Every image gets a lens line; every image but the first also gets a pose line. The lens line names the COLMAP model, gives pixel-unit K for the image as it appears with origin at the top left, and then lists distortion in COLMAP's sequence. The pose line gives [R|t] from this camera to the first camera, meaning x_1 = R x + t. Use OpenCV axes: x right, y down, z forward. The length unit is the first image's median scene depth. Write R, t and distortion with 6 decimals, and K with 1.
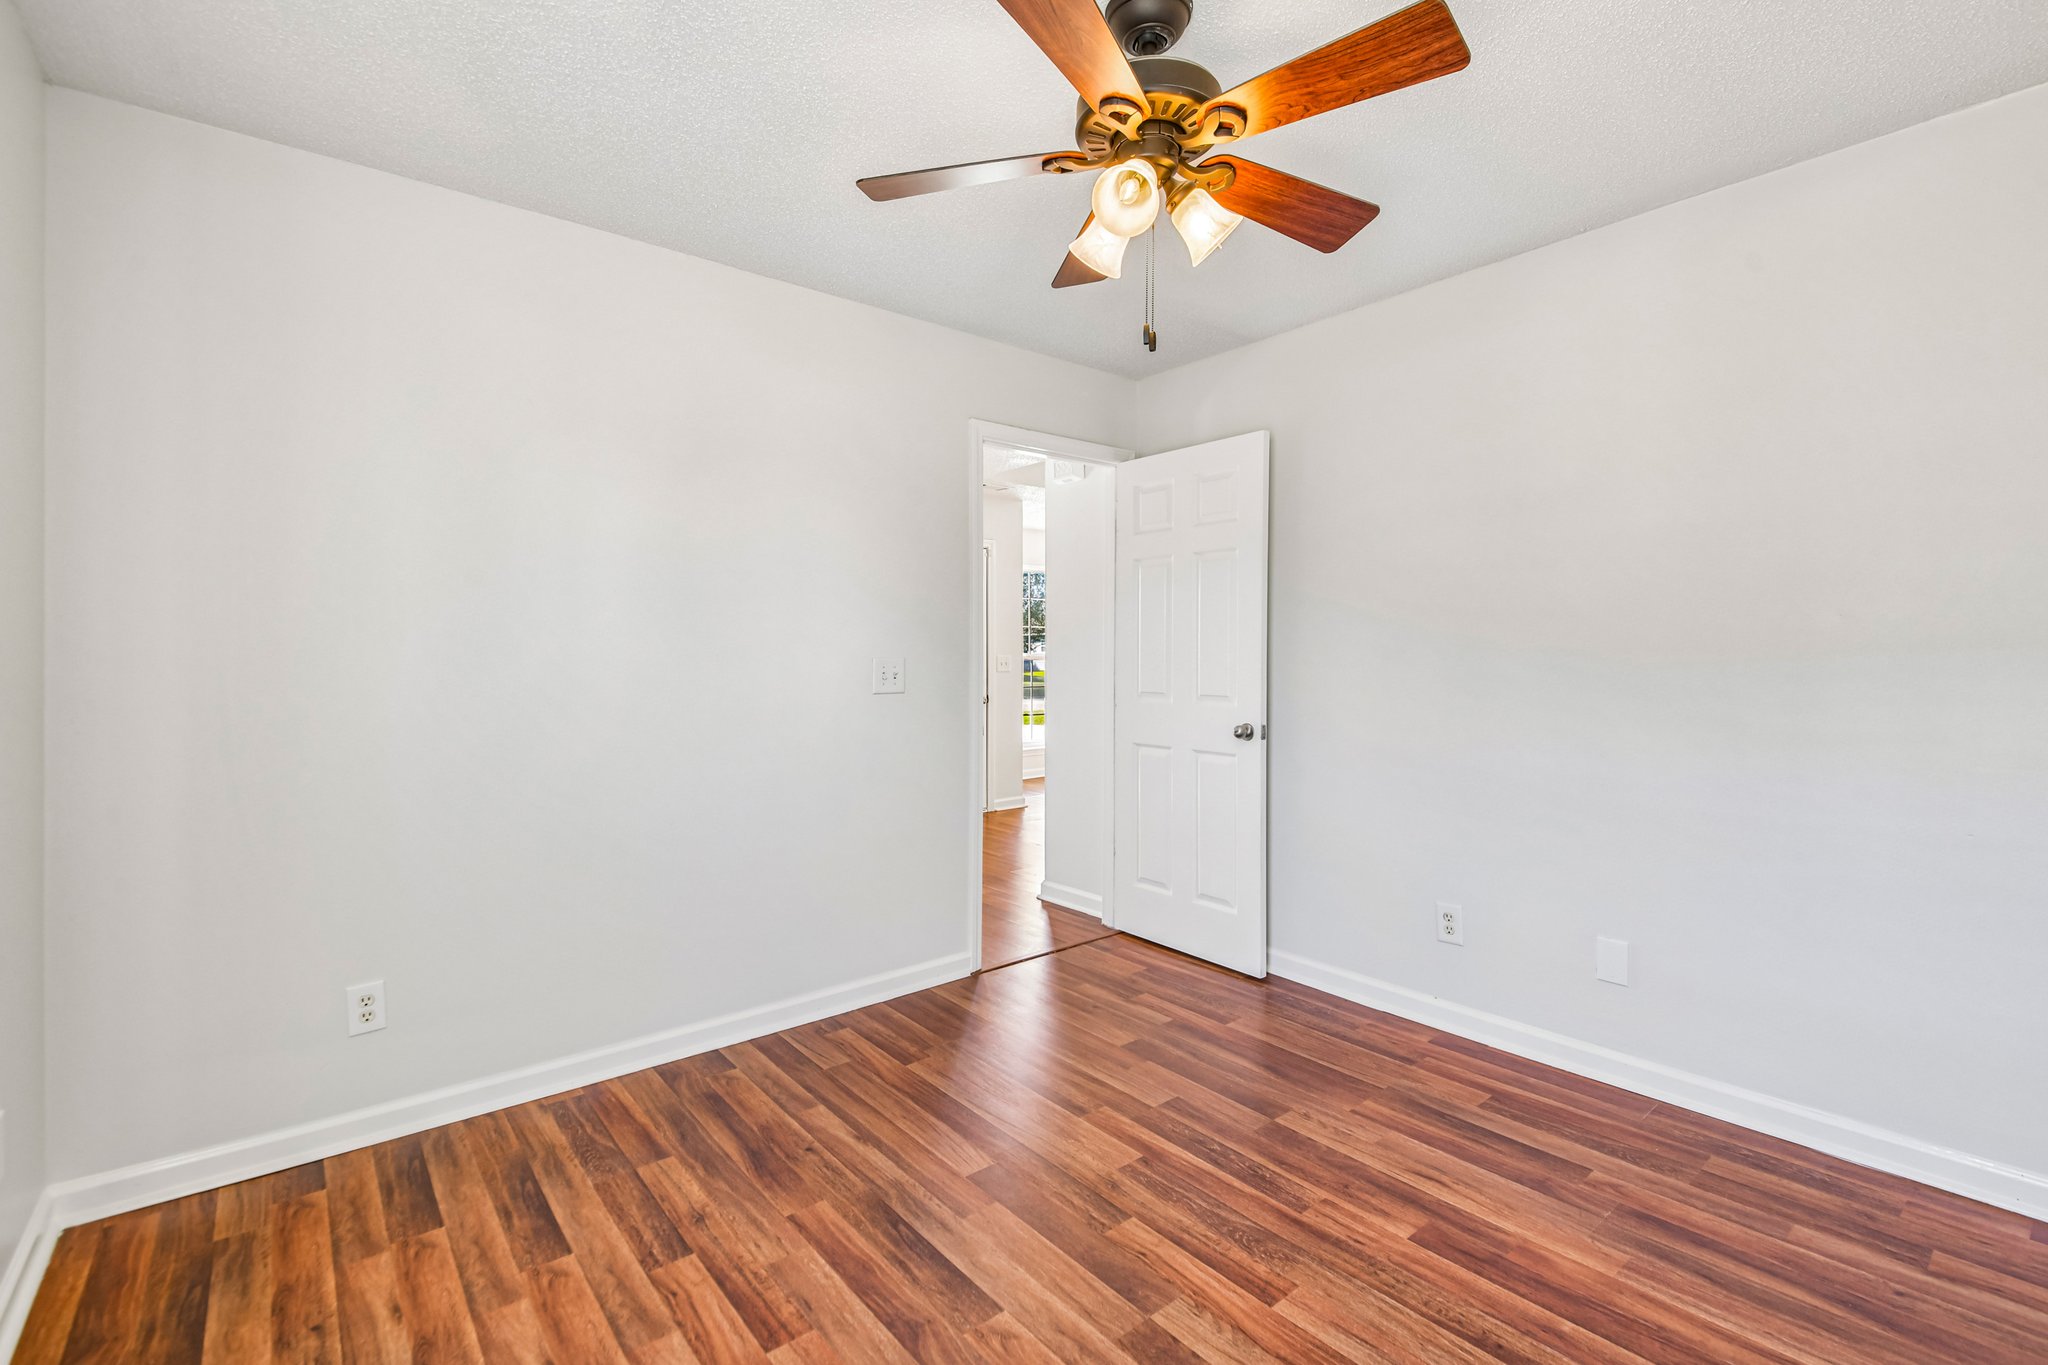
lens RADIAL K [[900.3, 0, 1033.2], [0, 900.3, 661.9], [0, 0, 1]] dist [0.045849, -0.025632]
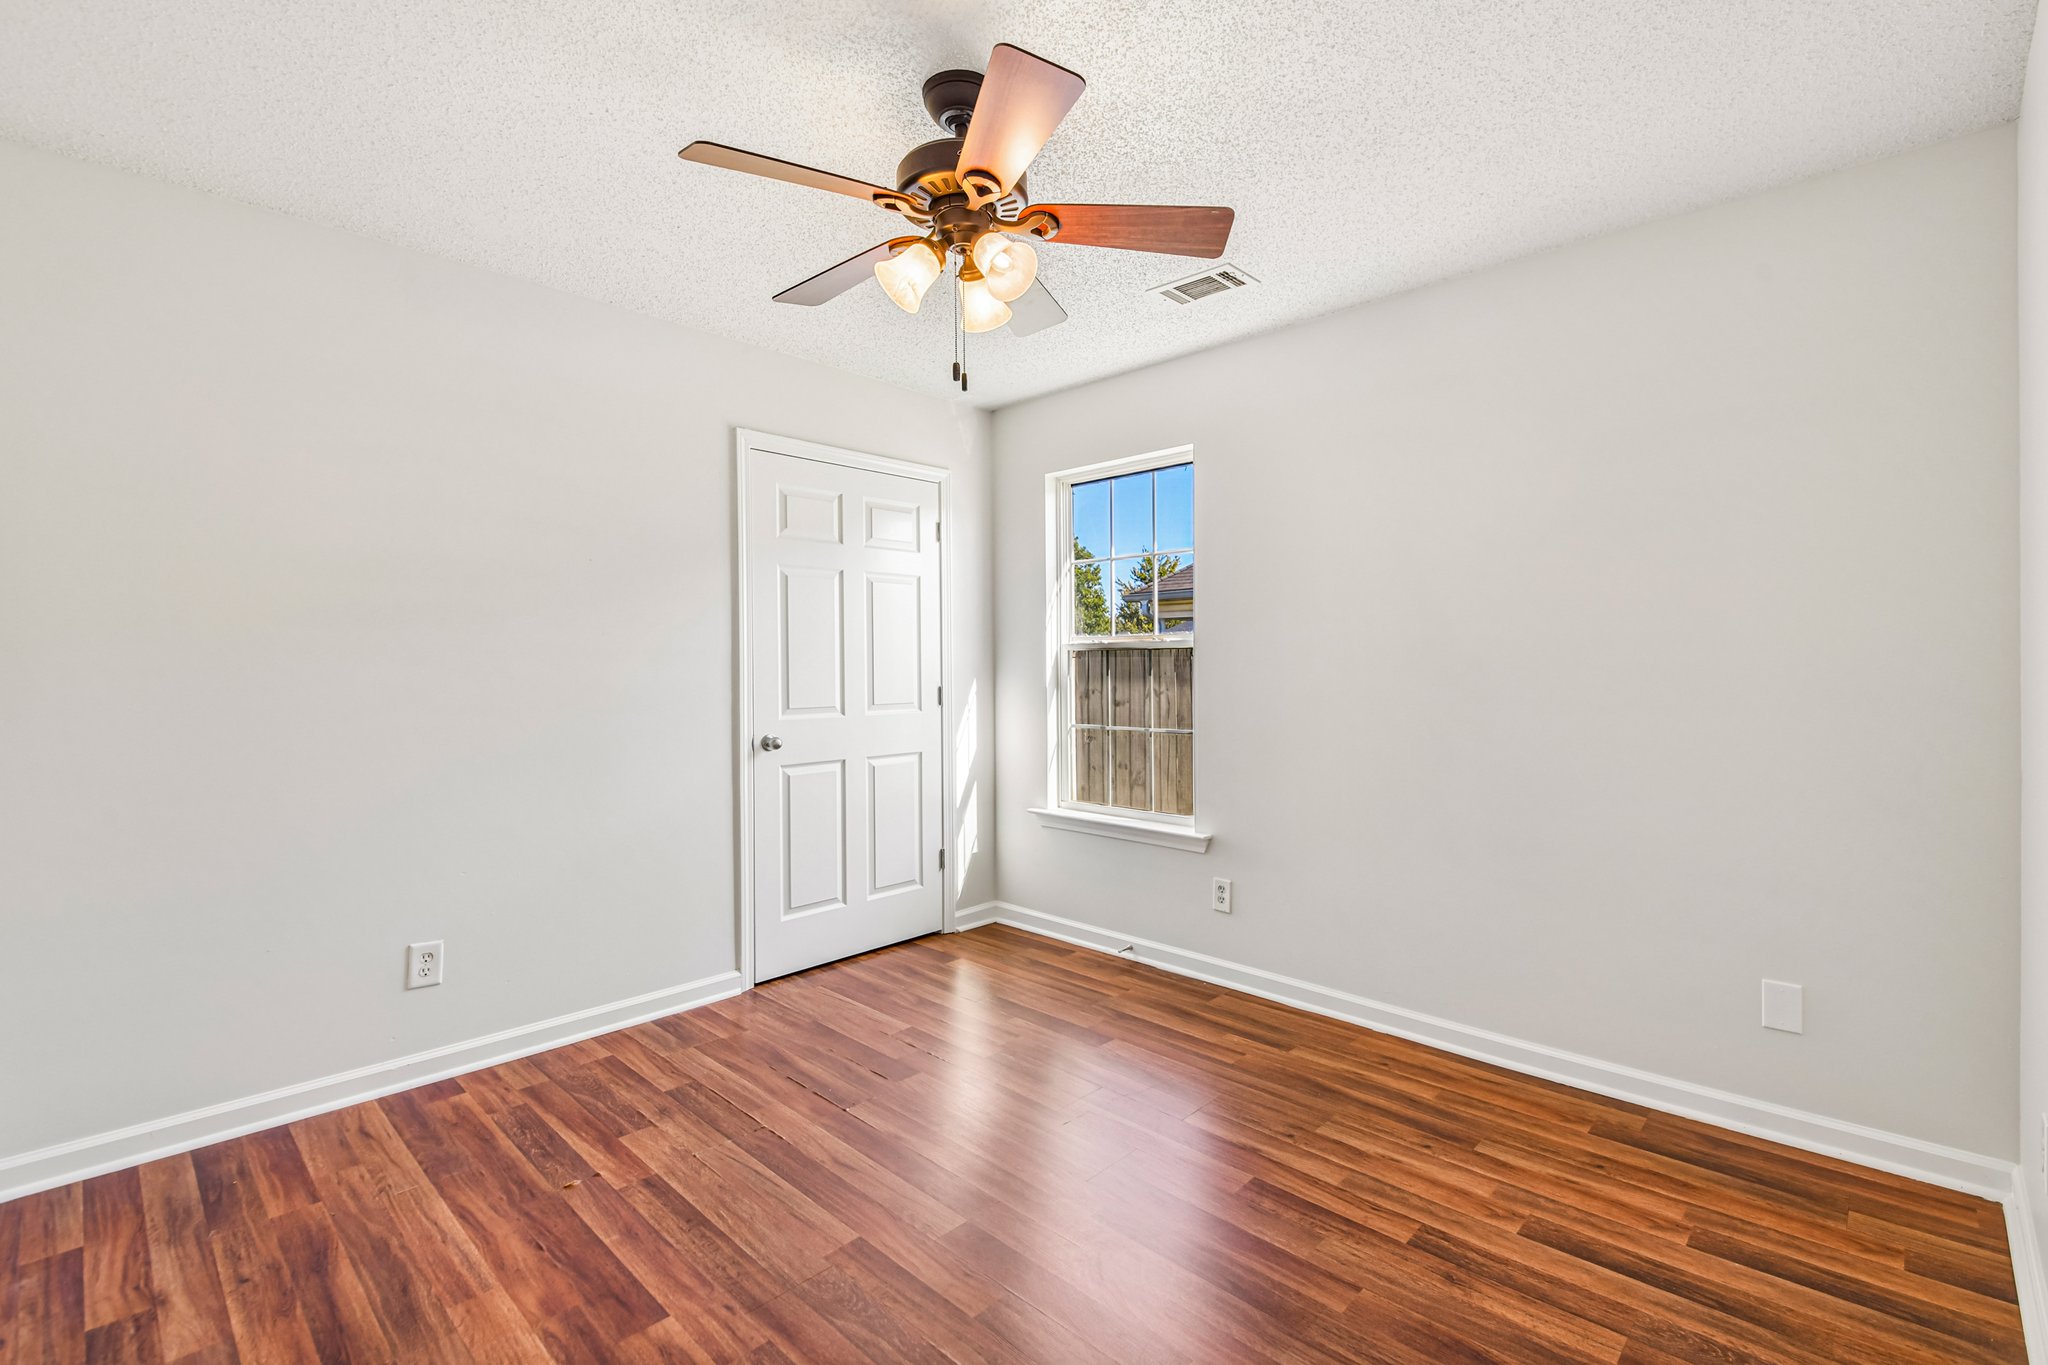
lens RADIAL K [[900.3, 0, 1033.2], [0, 900.3, 661.9], [0, 0, 1]] dist [0.045849, -0.025632]
pose [[-0.993041, 0.008408, -0.117472, 0.163762], [0.008516, 0.999964, -0.000412, -0.006875], [0.117464, -0.001409, -0.993076, 2.042568]]
